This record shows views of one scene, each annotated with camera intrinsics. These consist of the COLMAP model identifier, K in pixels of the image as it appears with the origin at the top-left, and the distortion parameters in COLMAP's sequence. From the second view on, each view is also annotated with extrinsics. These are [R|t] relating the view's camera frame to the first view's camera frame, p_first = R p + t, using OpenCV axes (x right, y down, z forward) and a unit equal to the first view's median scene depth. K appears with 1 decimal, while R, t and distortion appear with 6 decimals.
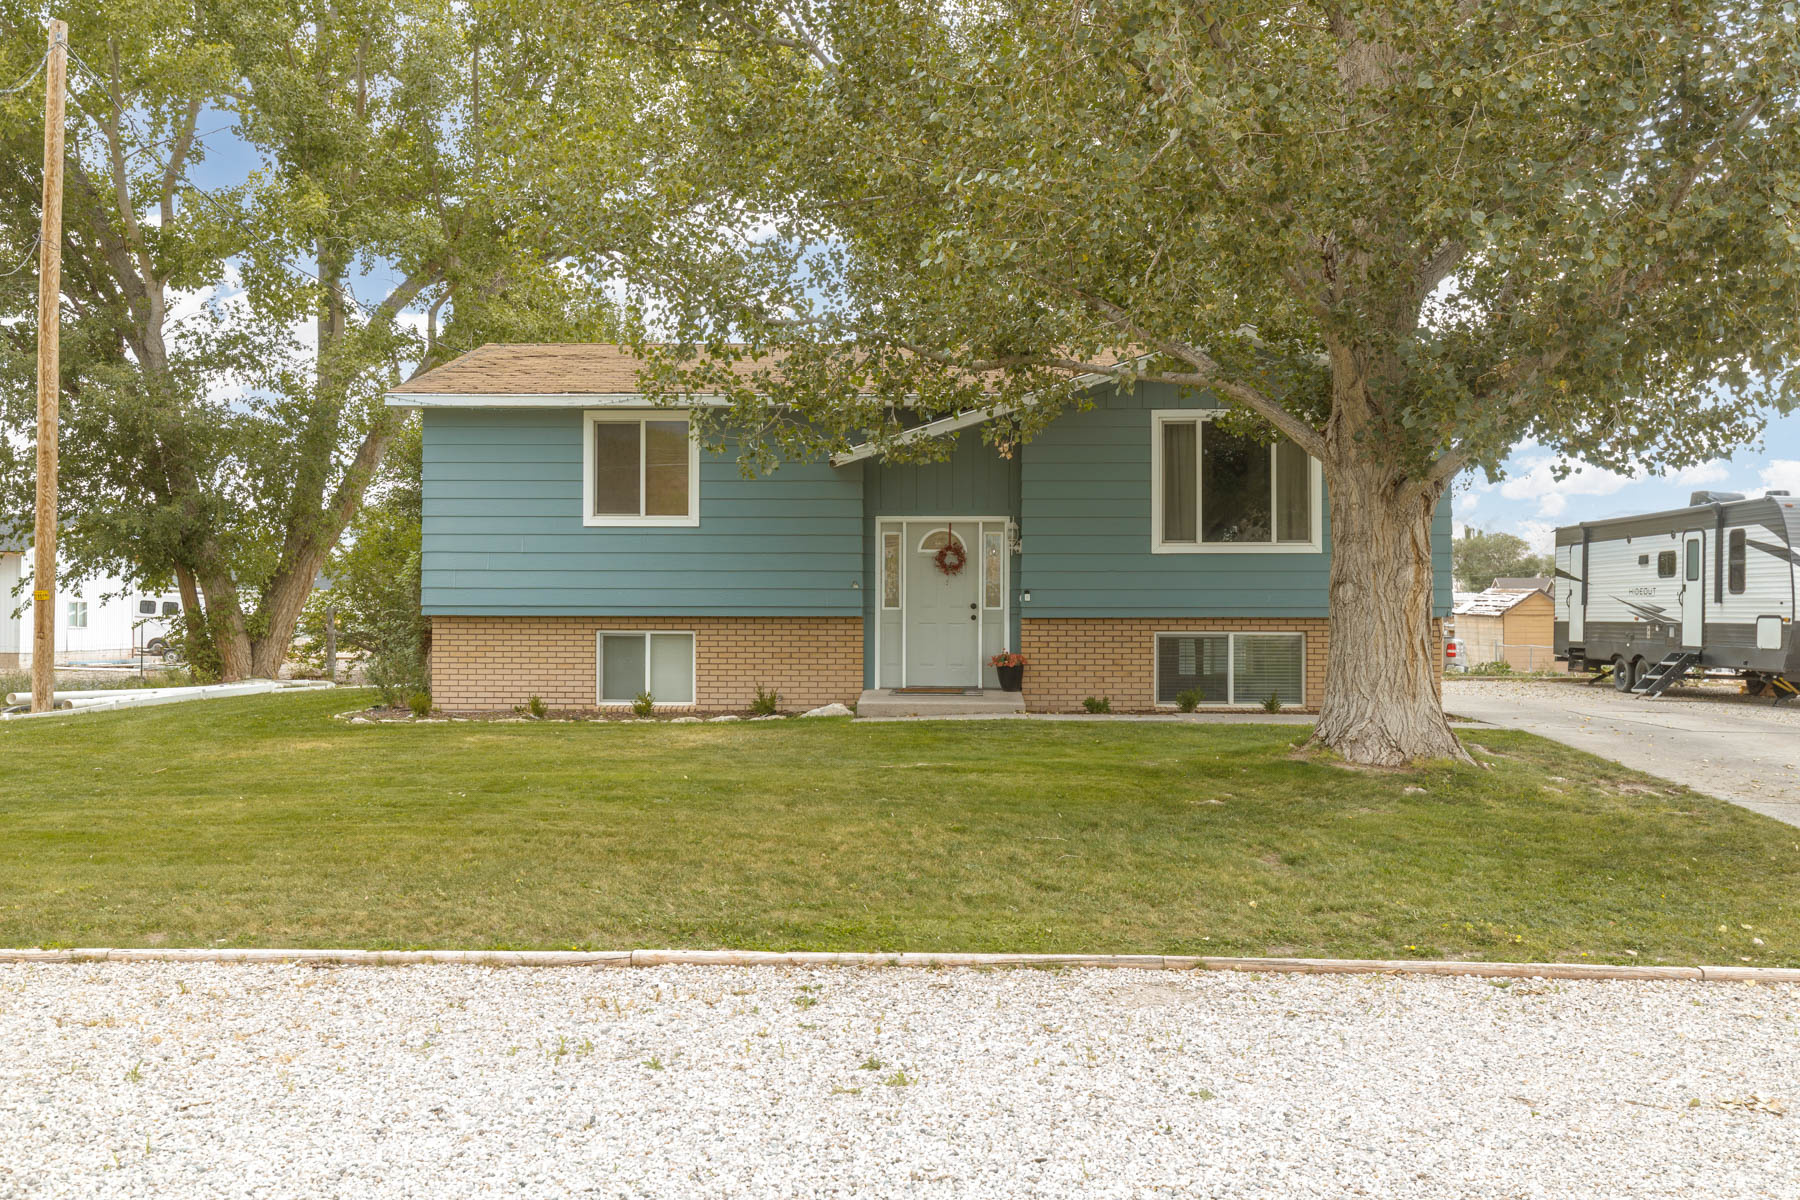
lens RADIAL K [[1323.3, 0, 882.7], [0, 1323.3, 585.5], [0, 0, 1]] dist [0.003414, 0.001291]
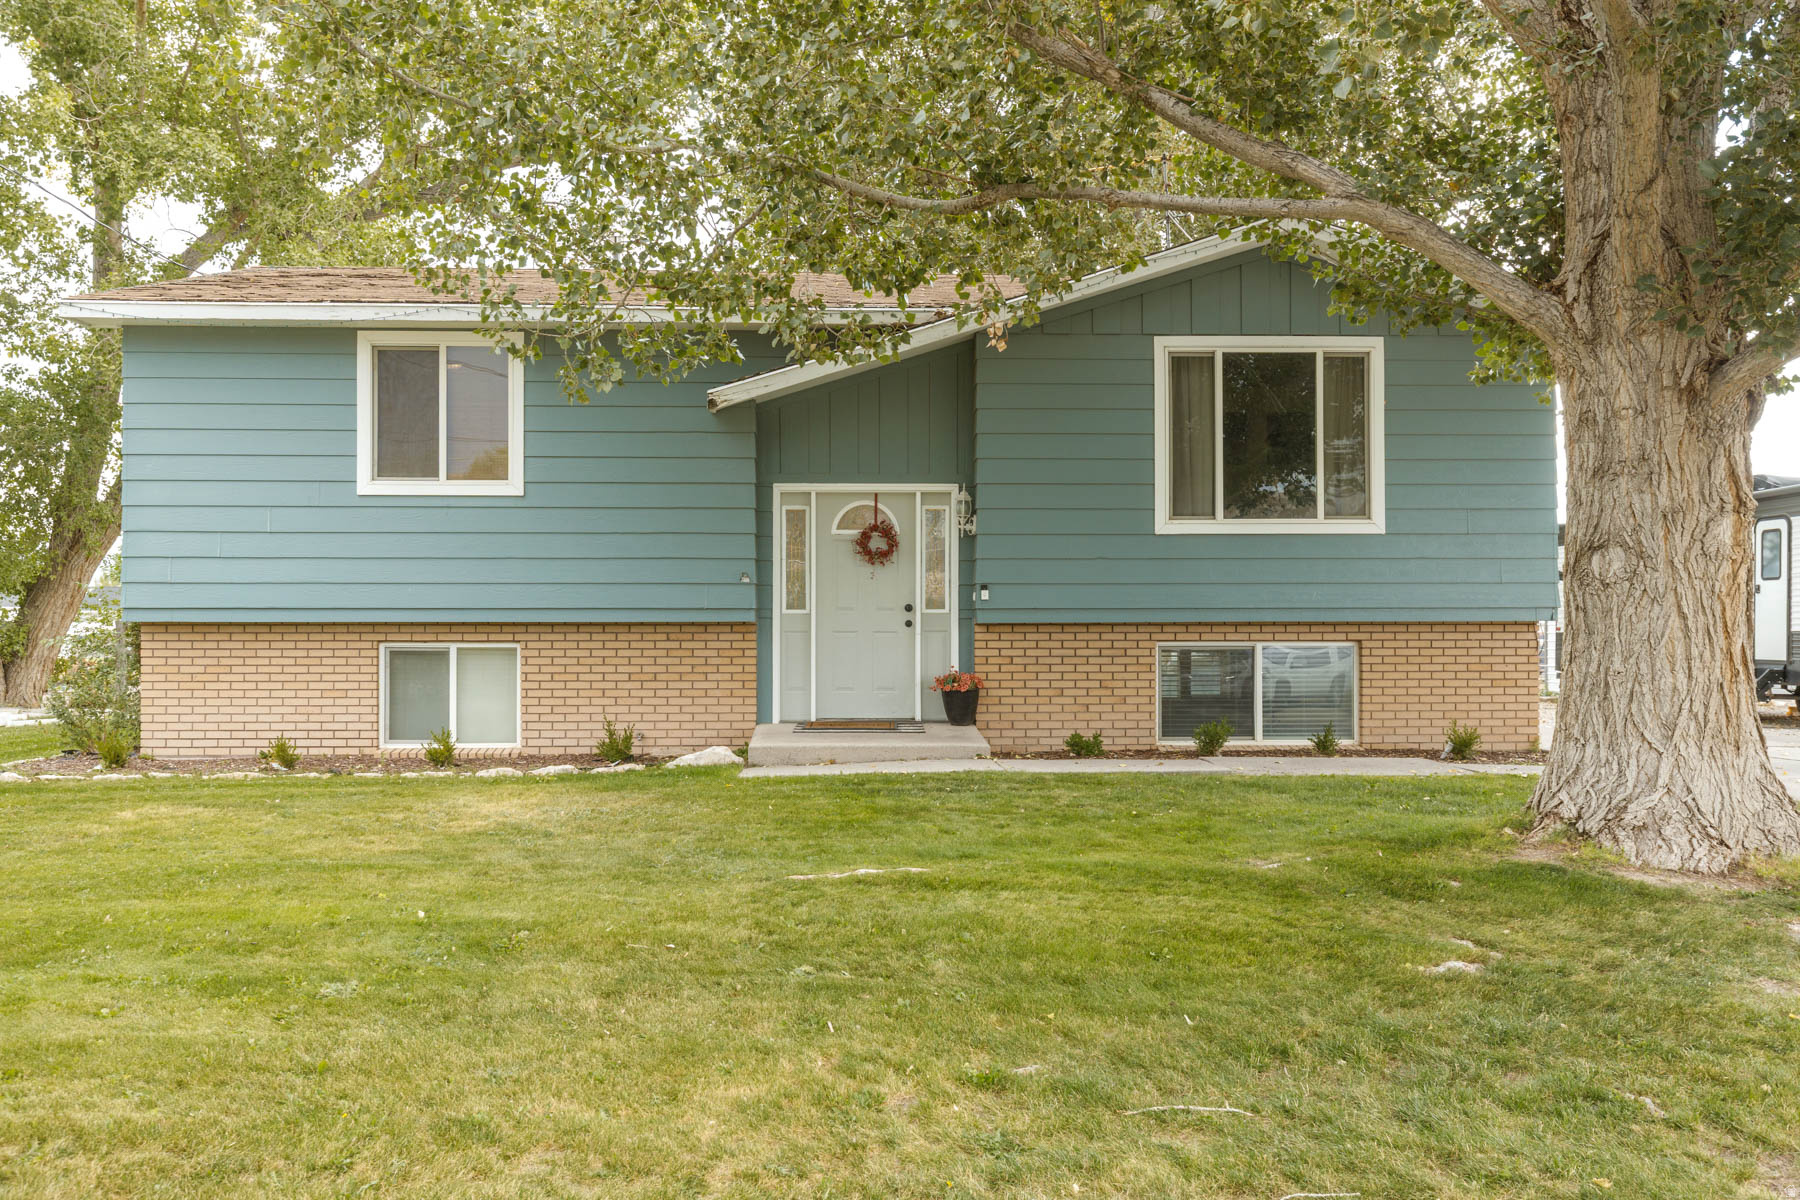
lens RADIAL K [[1518.6, 0, 873.4], [0, 1518.6, 606.8], [0, 0, 1]] dist [0.014733, -0.001834]
pose [[0.997939, -0.001948, 0.064148, -0.004274], [0.001437, 0.999967, 0.008019, 0.008788], [-0.064161, -0.007911, 0.997908, 0.178451]]
